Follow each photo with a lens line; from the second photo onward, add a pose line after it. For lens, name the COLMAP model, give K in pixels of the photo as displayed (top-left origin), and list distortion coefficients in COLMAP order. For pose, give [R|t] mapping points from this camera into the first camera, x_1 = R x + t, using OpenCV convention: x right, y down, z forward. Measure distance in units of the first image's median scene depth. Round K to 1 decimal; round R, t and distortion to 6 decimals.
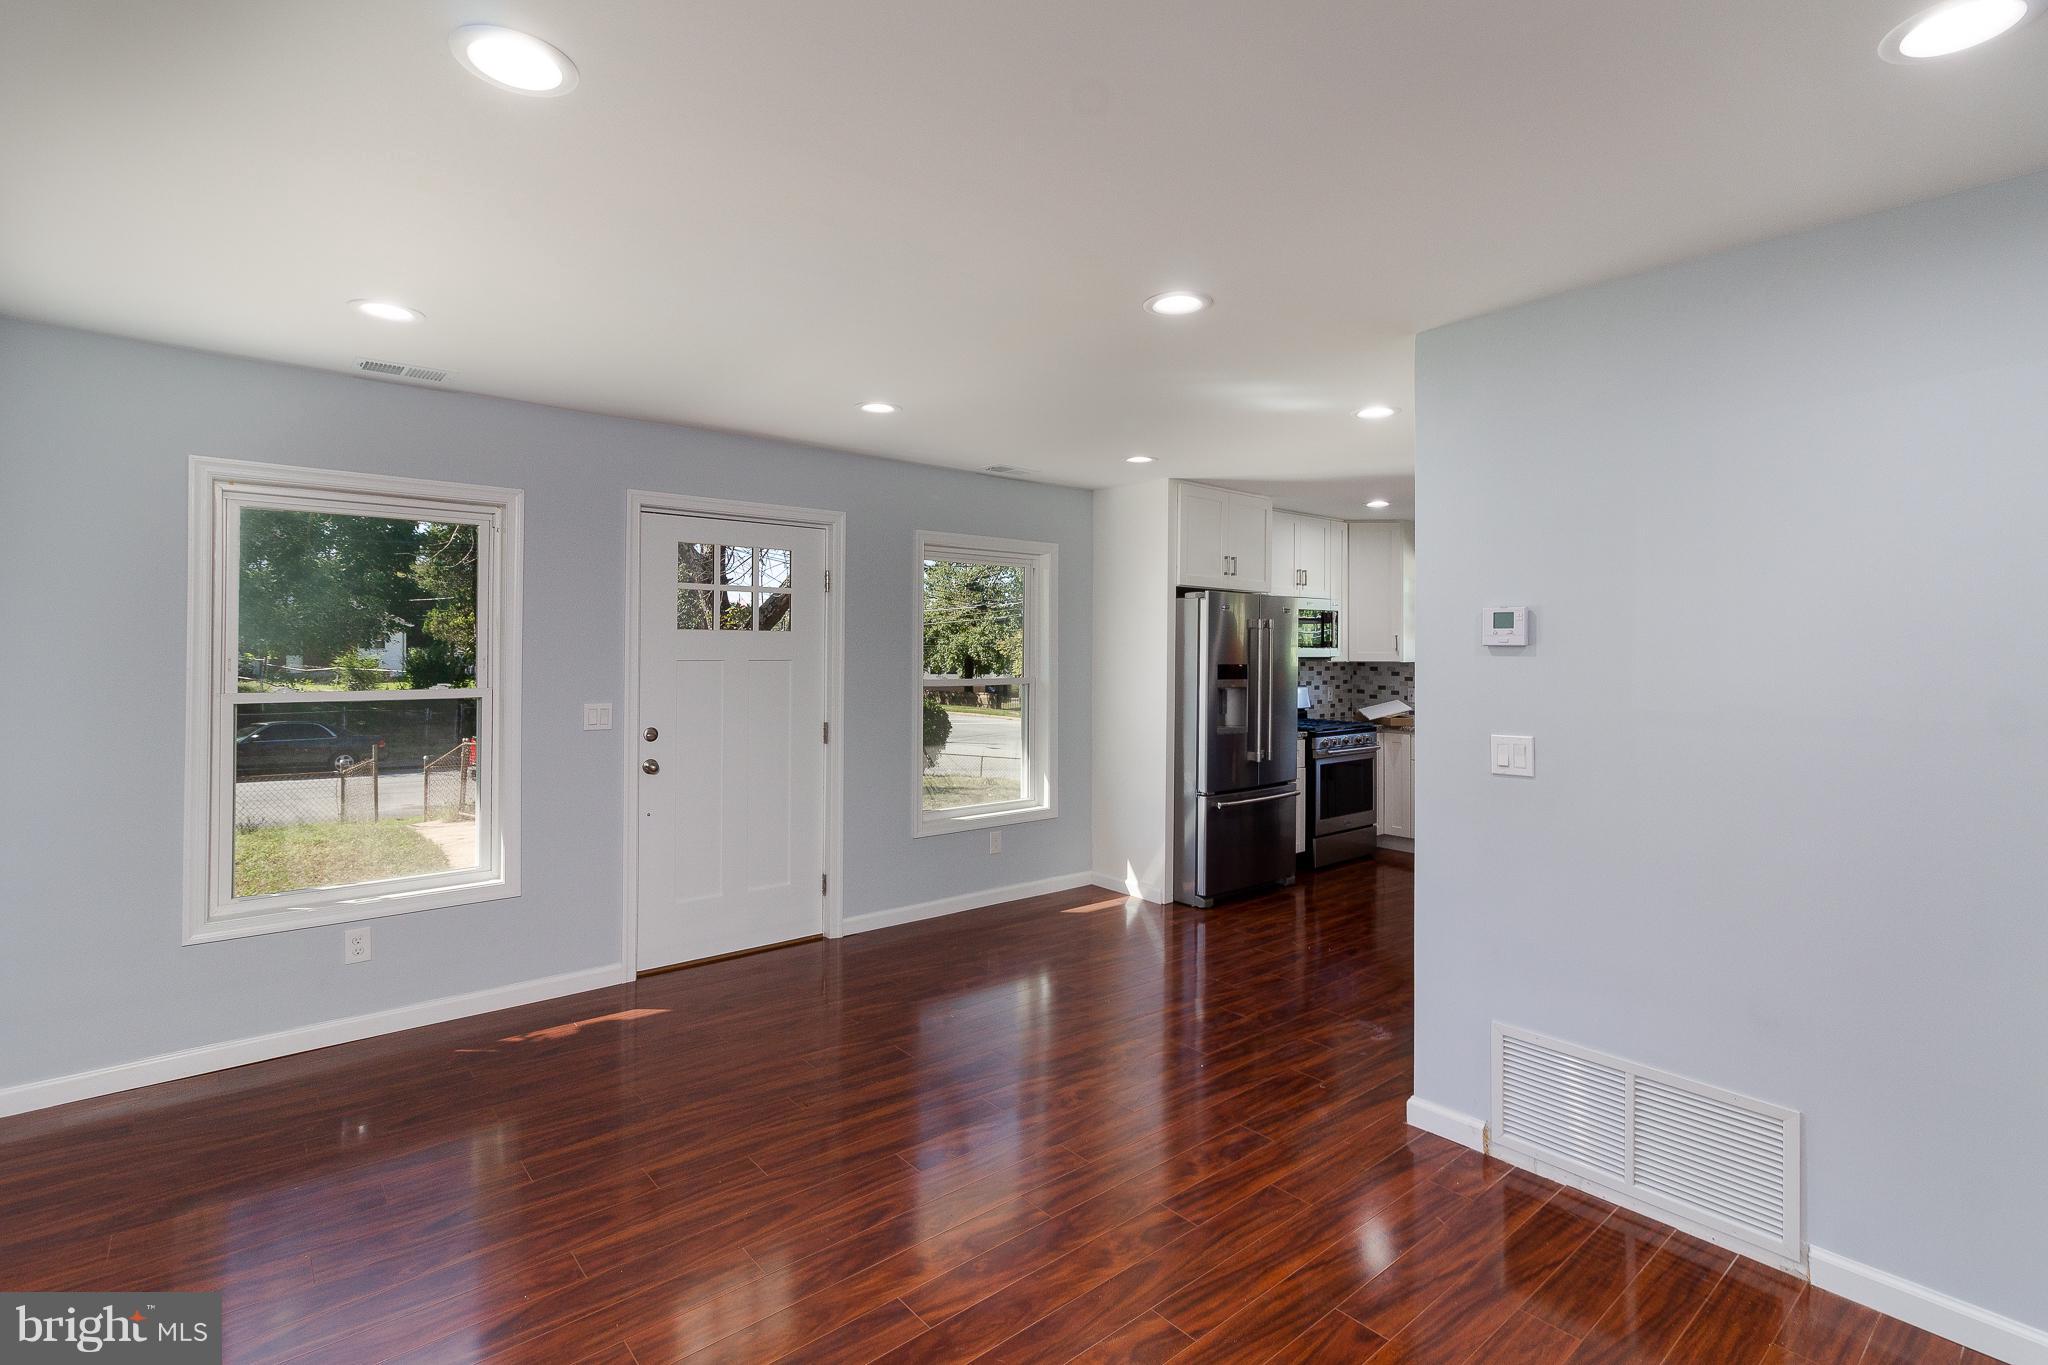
lens RADIAL K [[955.4, 0, 1022.0], [0, 955.4, 664.2], [0, 0, 1]] dist [0.004399, -0.000317]
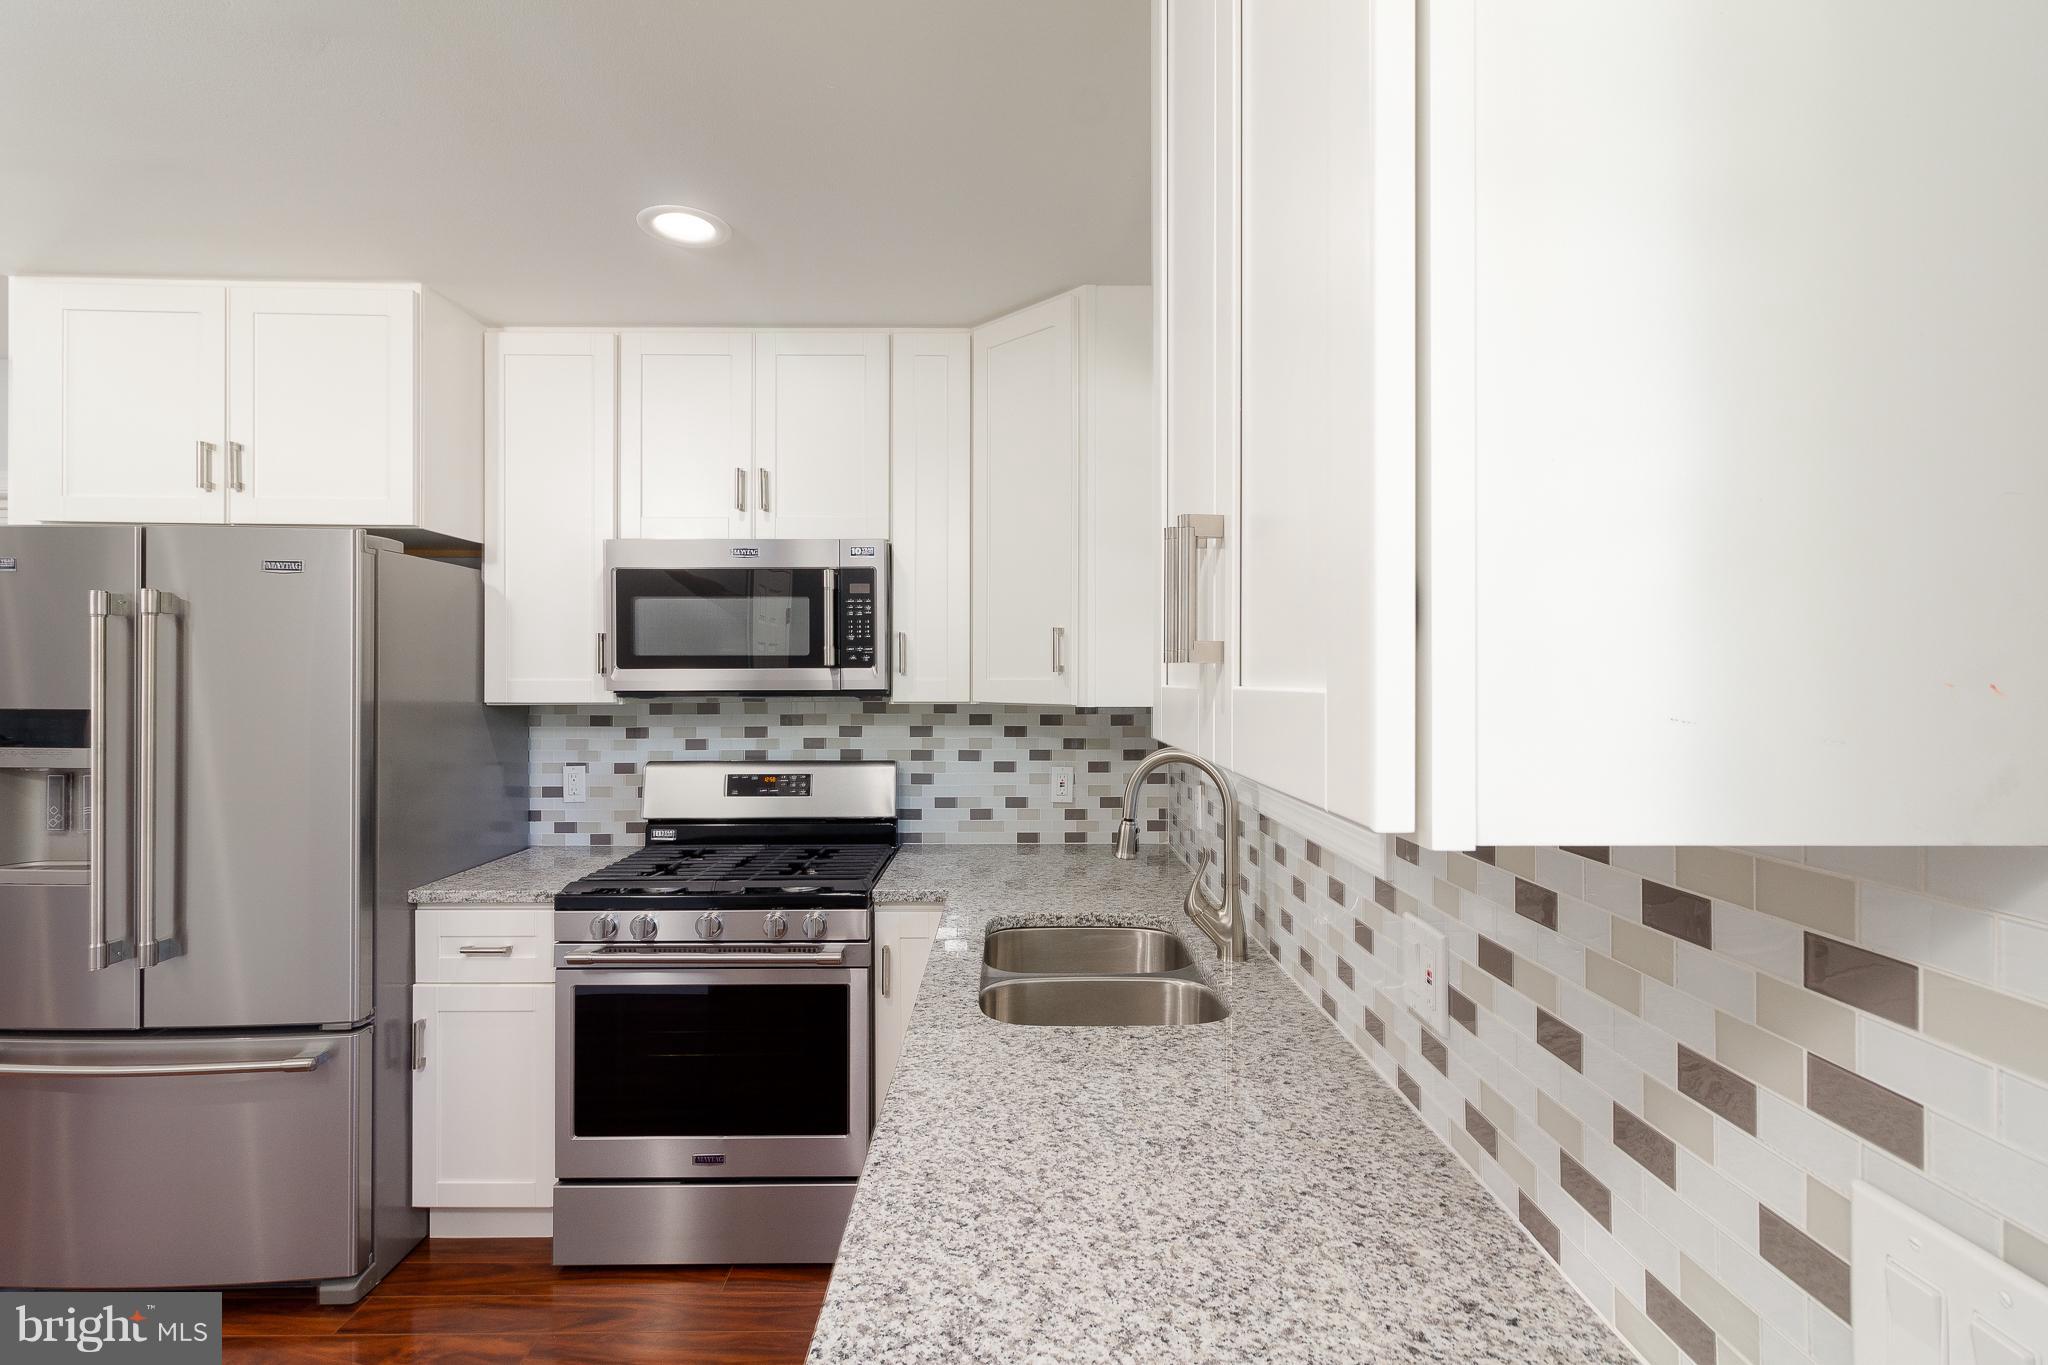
lens RADIAL K [[955.4, 0, 1027.1], [0, 955.4, 682.2], [0, 0, 1]] dist [0.004399, -0.000317]
pose [[0.773105, -0.001257, -0.634277, 0.570132], [-0.006299, 0.999934, -0.009658, -0.007489], [0.634247, 0.011462, 0.773046, 0.688800]]
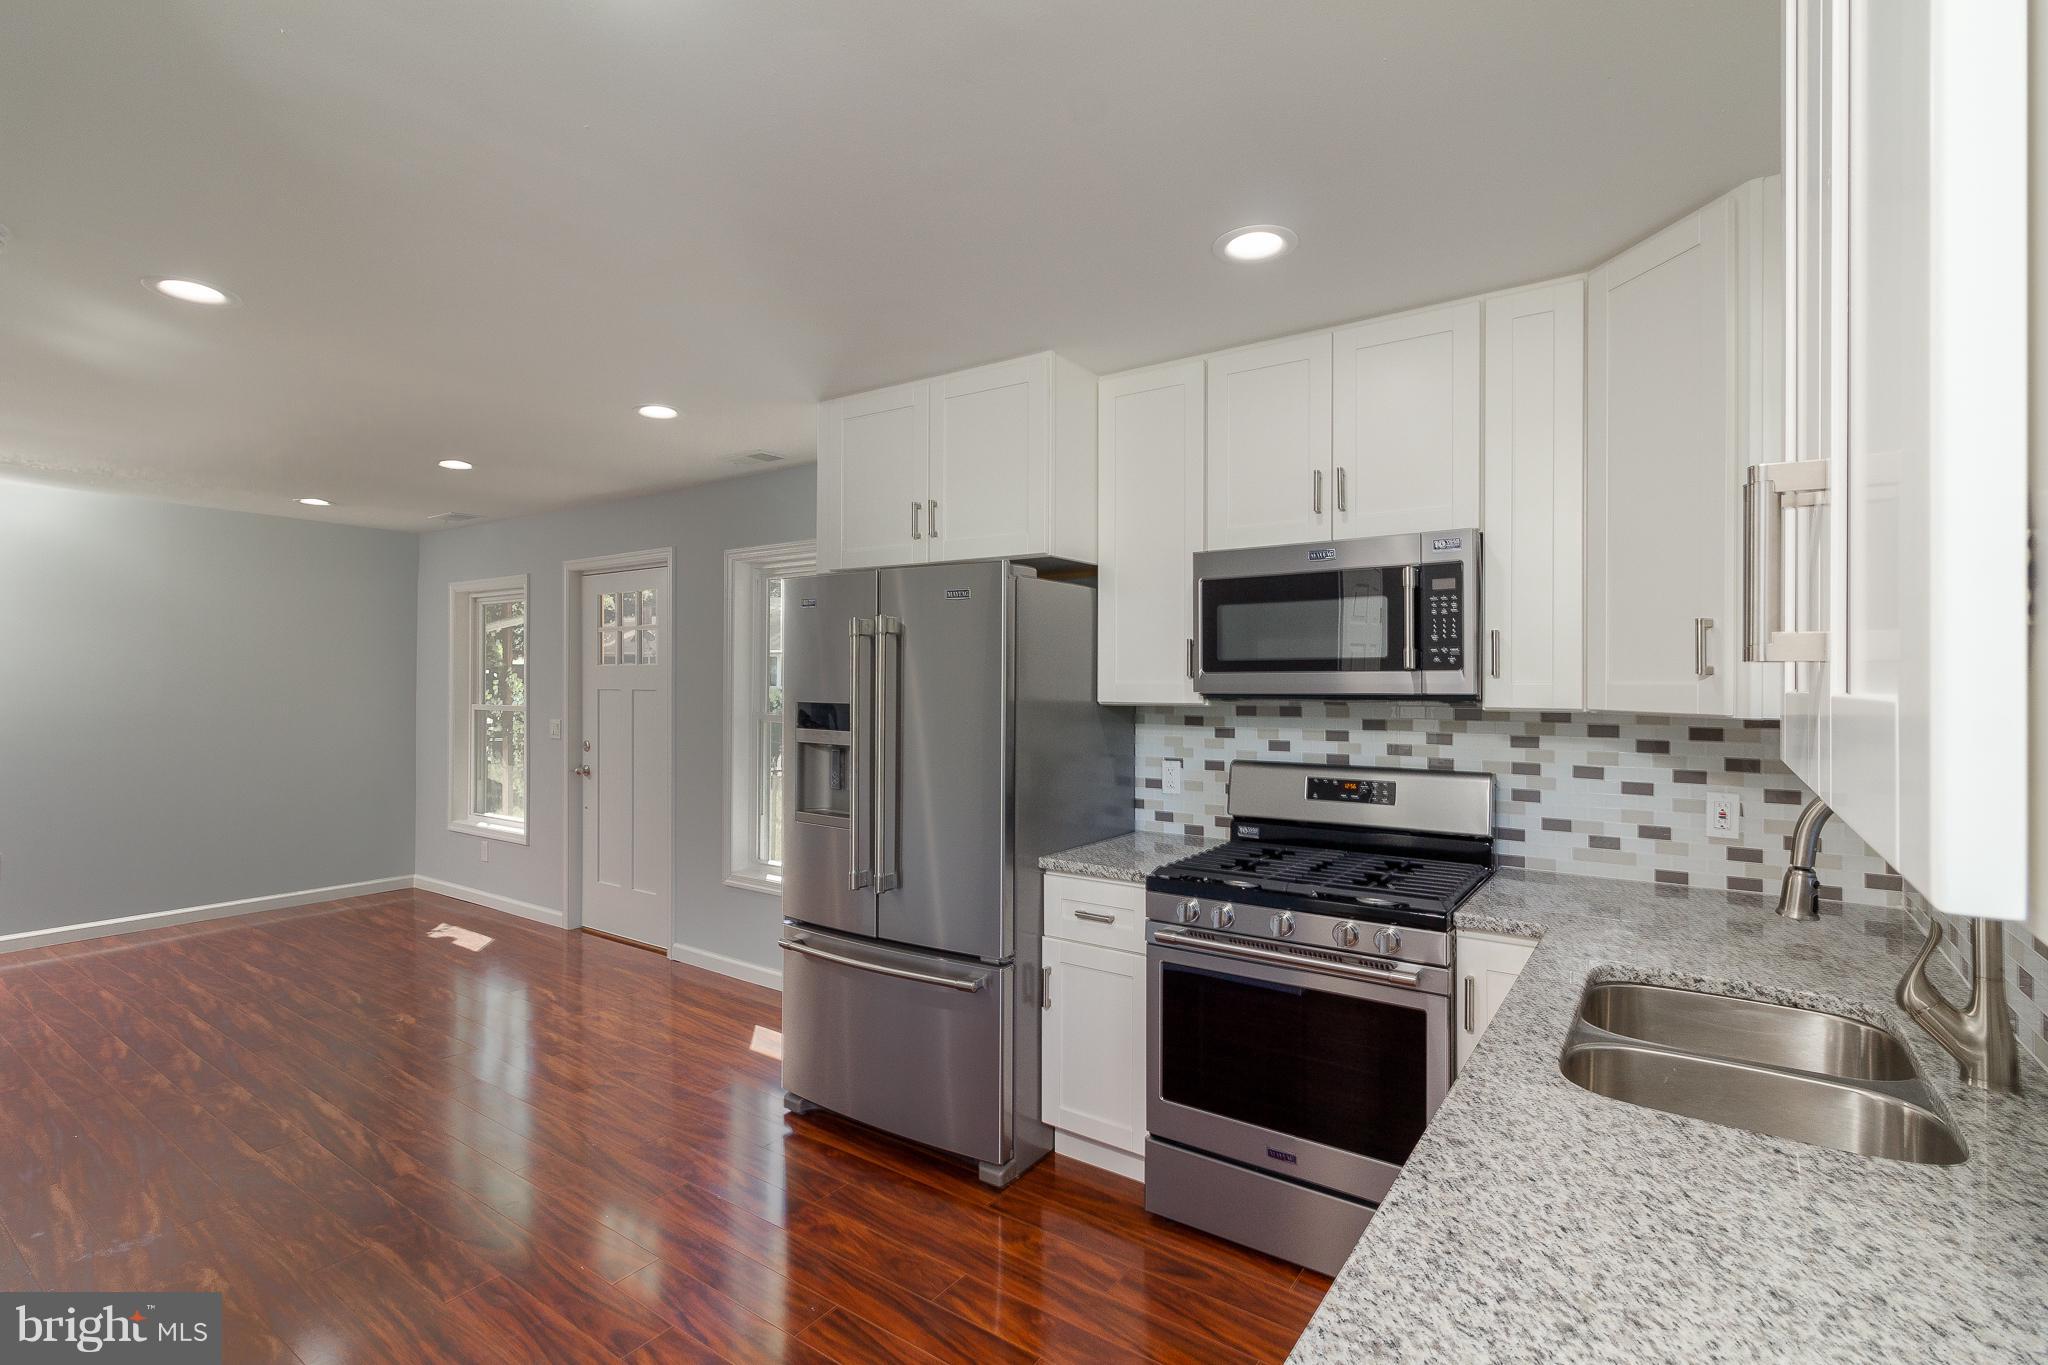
lens RADIAL K [[955.4, 0, 1019.1], [0, 955.4, 681.9], [0, 0, 1]] dist [0.004399, -0.000317]
pose [[0.254542, -0.002785, -0.967058, 0.576565], [-0.014867, 0.999866, -0.006793, -0.007544], [0.966948, 0.016106, 0.254466, 0.699014]]
